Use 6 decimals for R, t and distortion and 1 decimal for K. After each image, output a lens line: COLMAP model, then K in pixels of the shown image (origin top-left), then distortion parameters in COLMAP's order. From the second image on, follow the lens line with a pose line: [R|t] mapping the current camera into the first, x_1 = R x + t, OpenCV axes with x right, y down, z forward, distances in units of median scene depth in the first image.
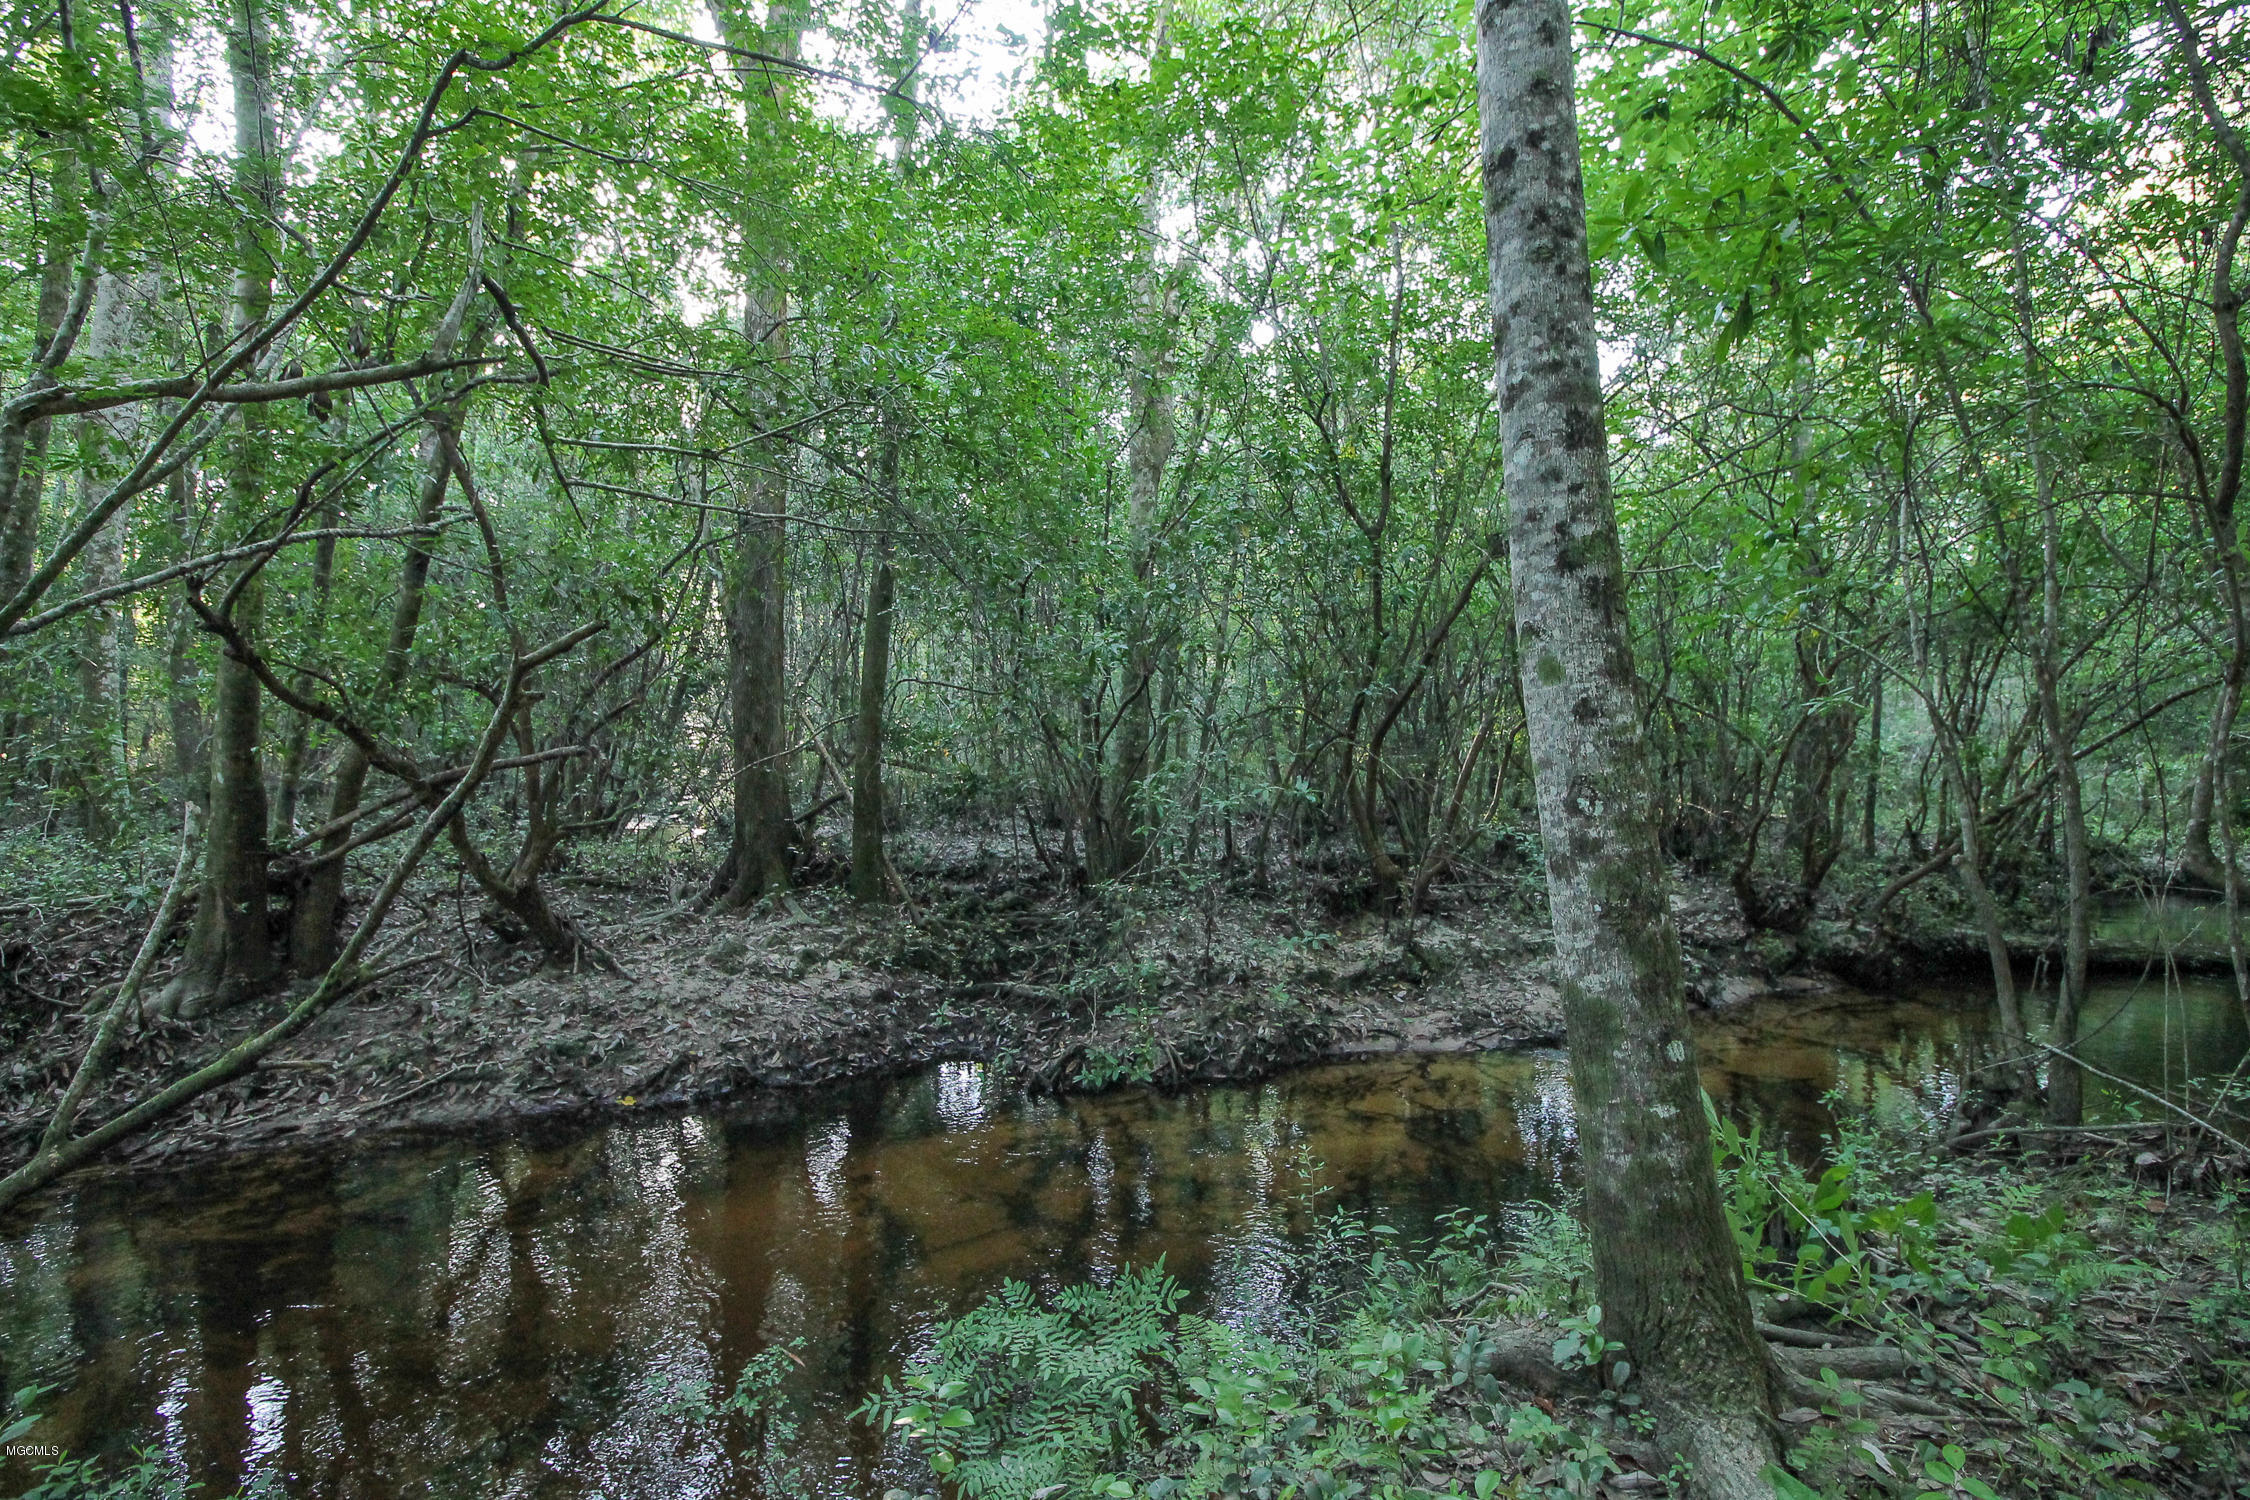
lens RADIAL K [[1081.3, 0, 1136.6], [0, 1081.3, 737.7], [0, 0, 1]] dist [0.000358, -0.012914]
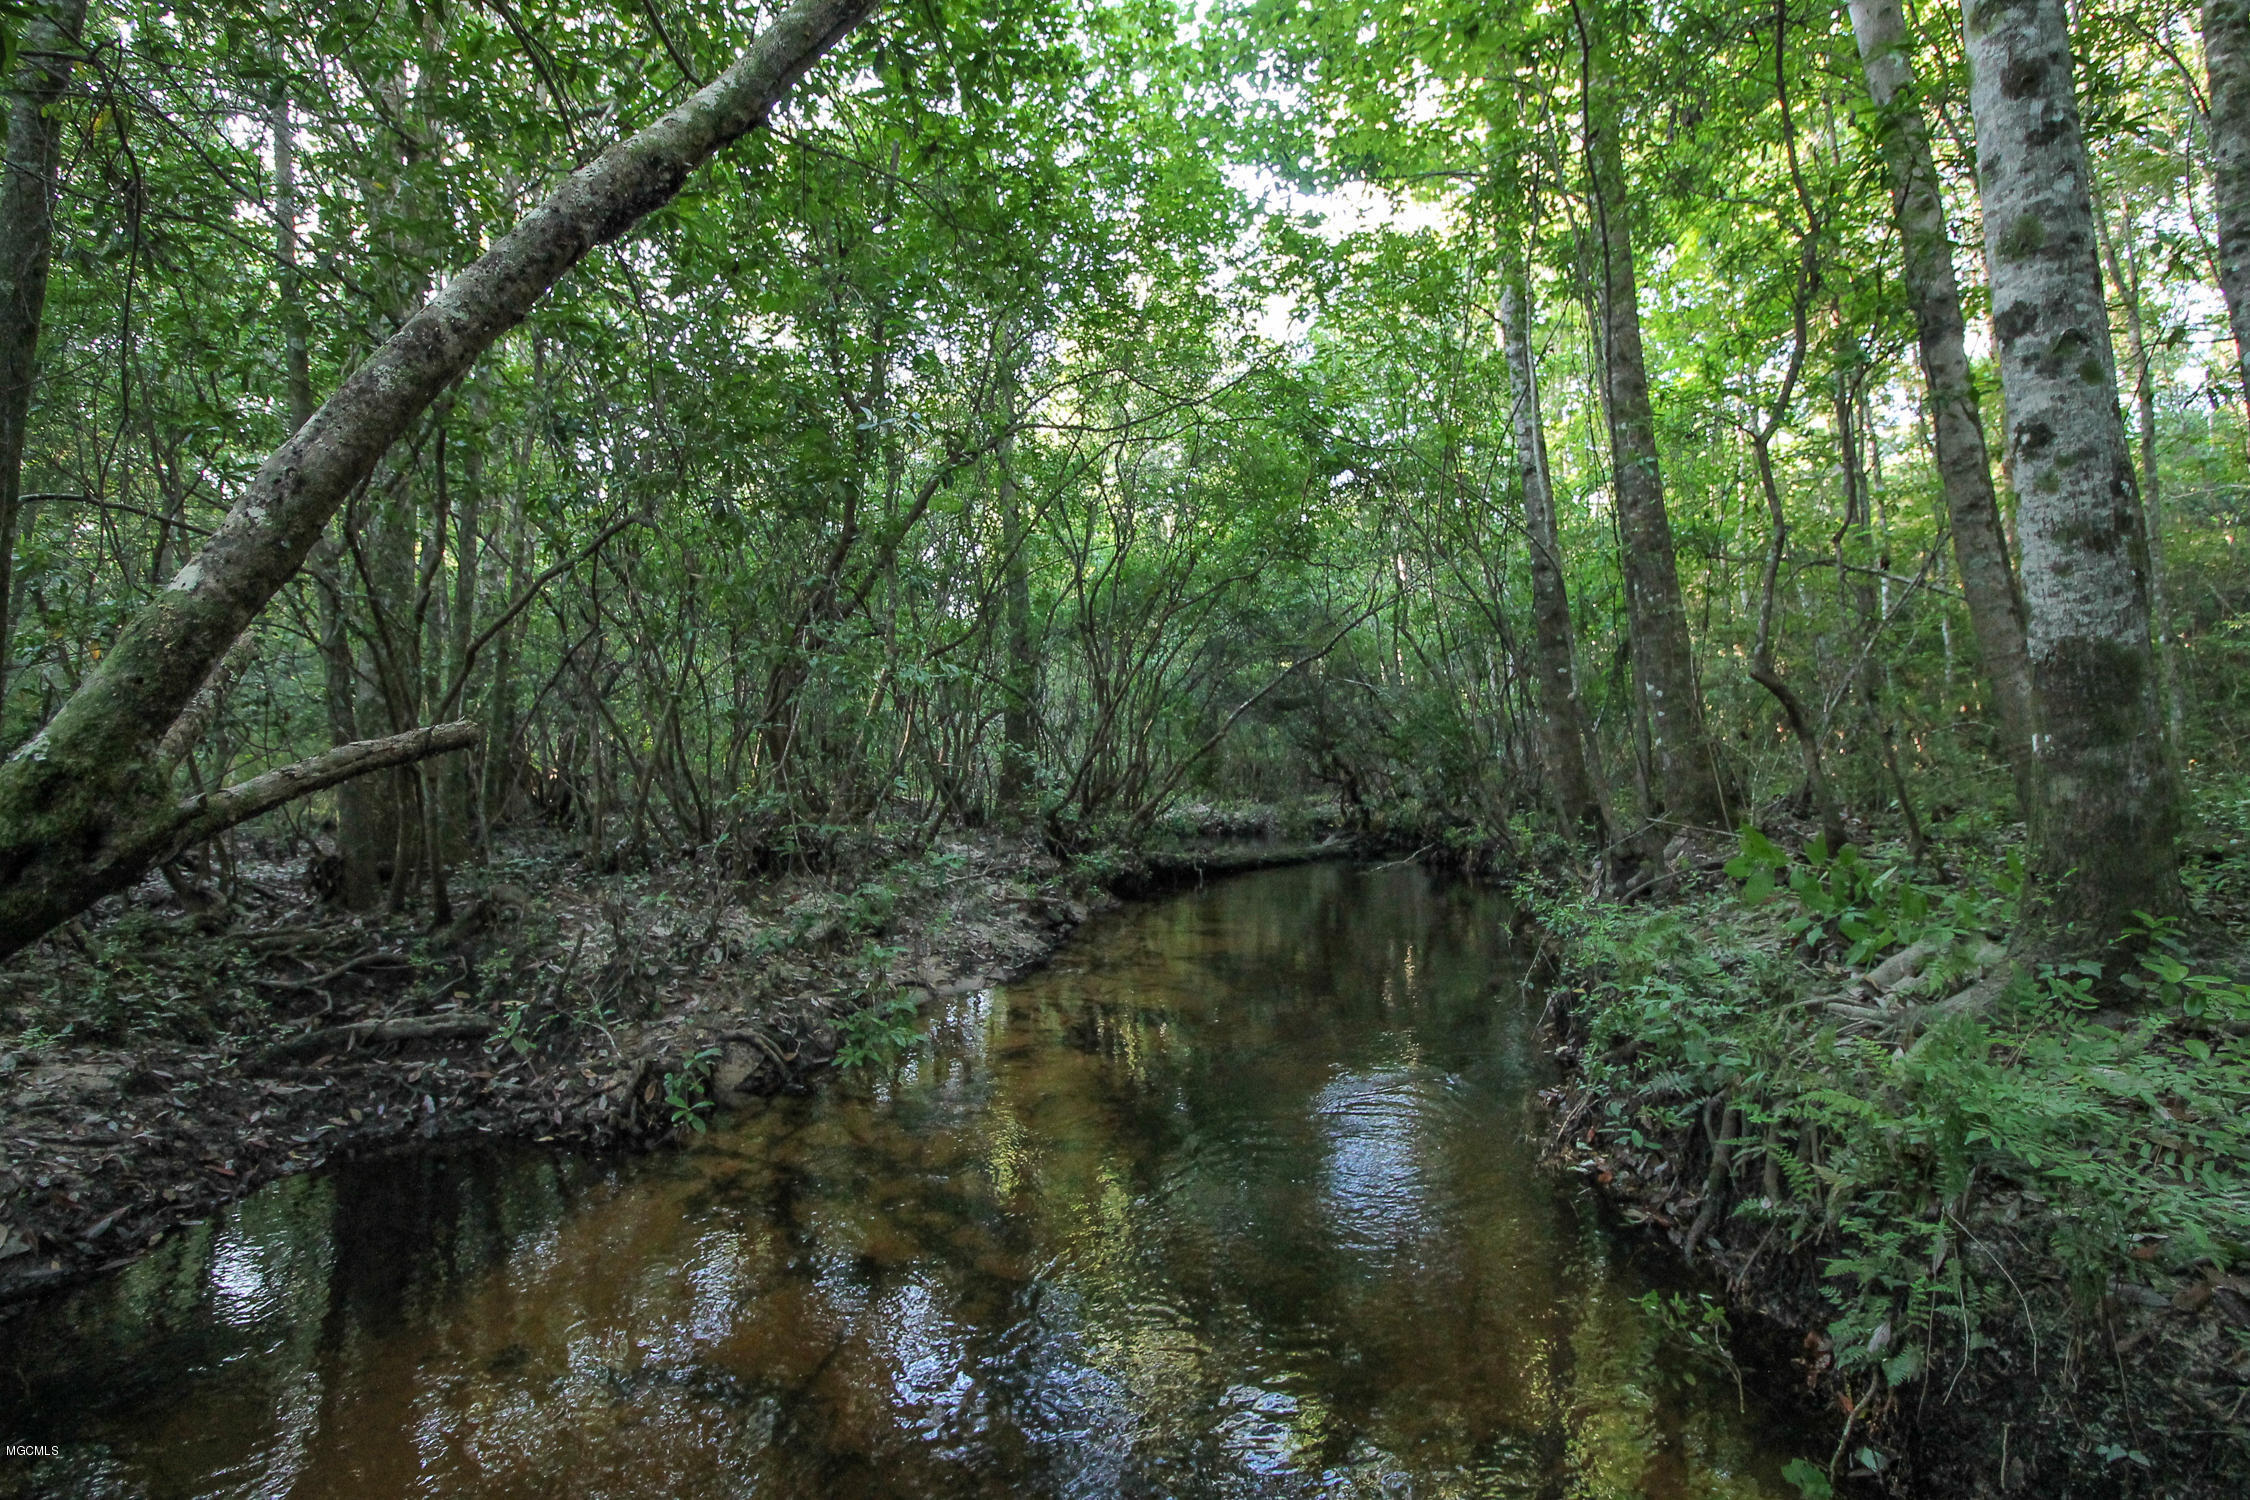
lens RADIAL K [[1081.3, 0, 1136.6], [0, 1081.3, 737.7], [0, 0, 1]] dist [0.000358, -0.012914]
pose [[0.623211, 0.002140, 0.782051, -0.342070], [0.019358, 0.999648, -0.018162, 0.097939], [-0.781814, 0.026457, 0.622950, 0.325040]]
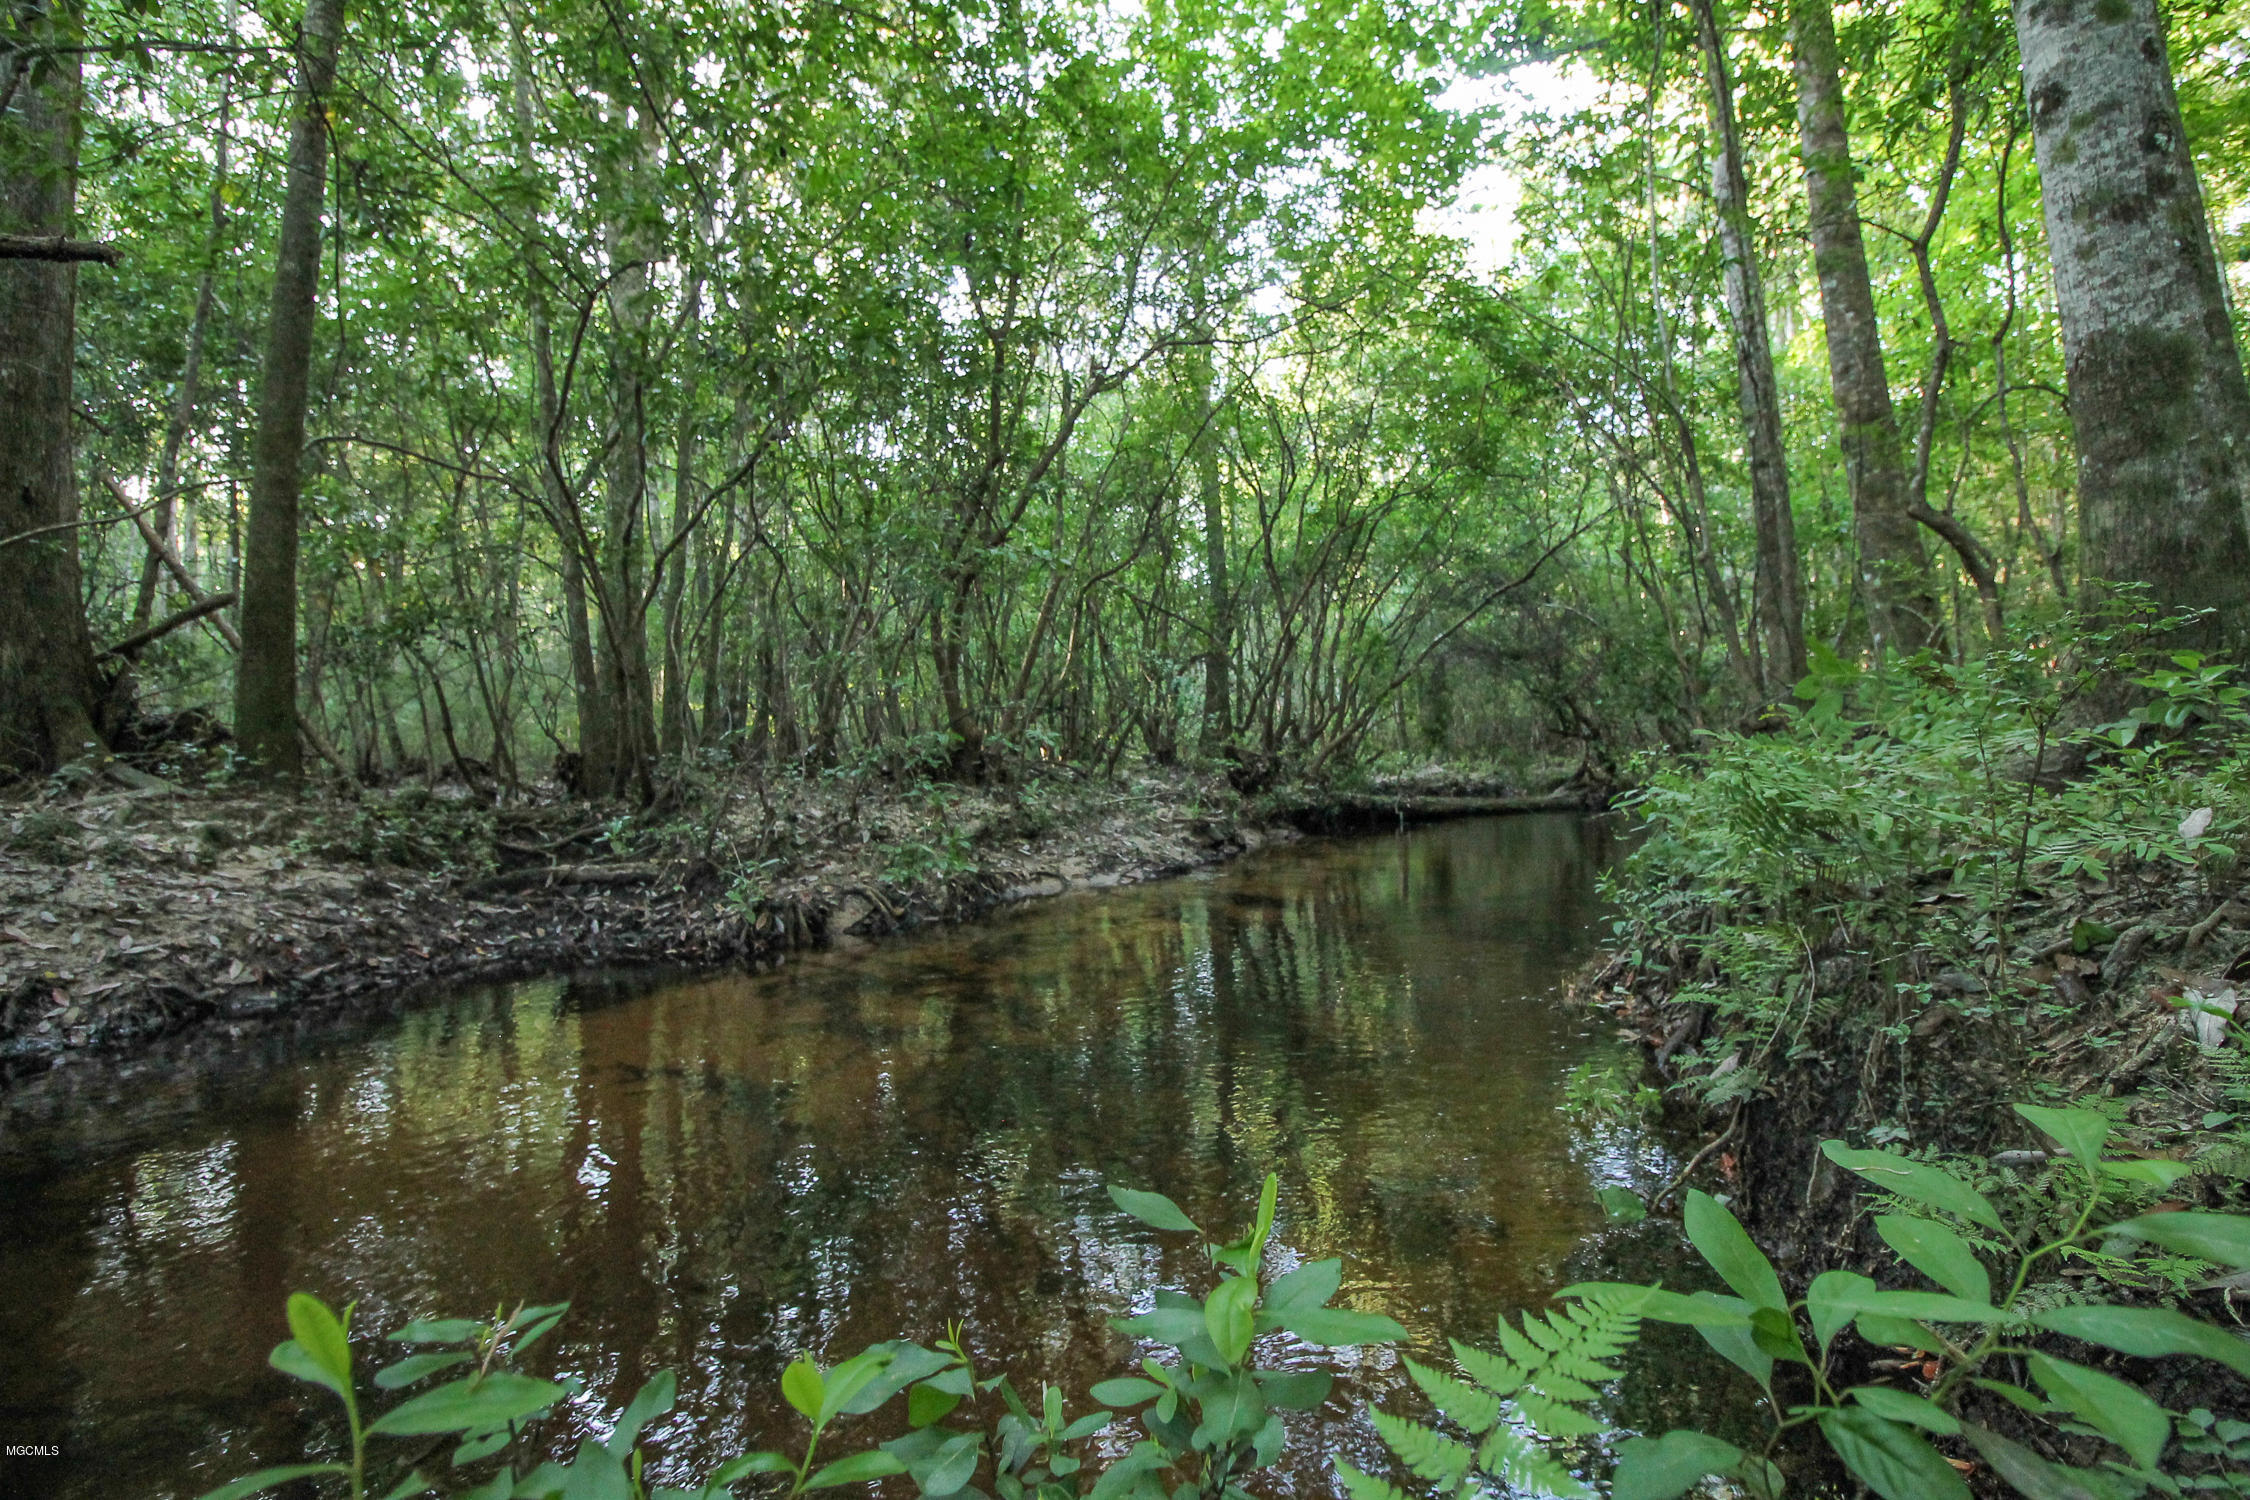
lens RADIAL K [[1081.3, 0, 1136.6], [0, 1081.3, 737.7], [0, 0, 1]] dist [0.000358, -0.012914]
pose [[0.792916, -0.015751, 0.609128, -0.268980], [0.025936, 0.999632, -0.007913, 0.171277], [-0.608779, 0.022073, 0.793032, 0.235279]]
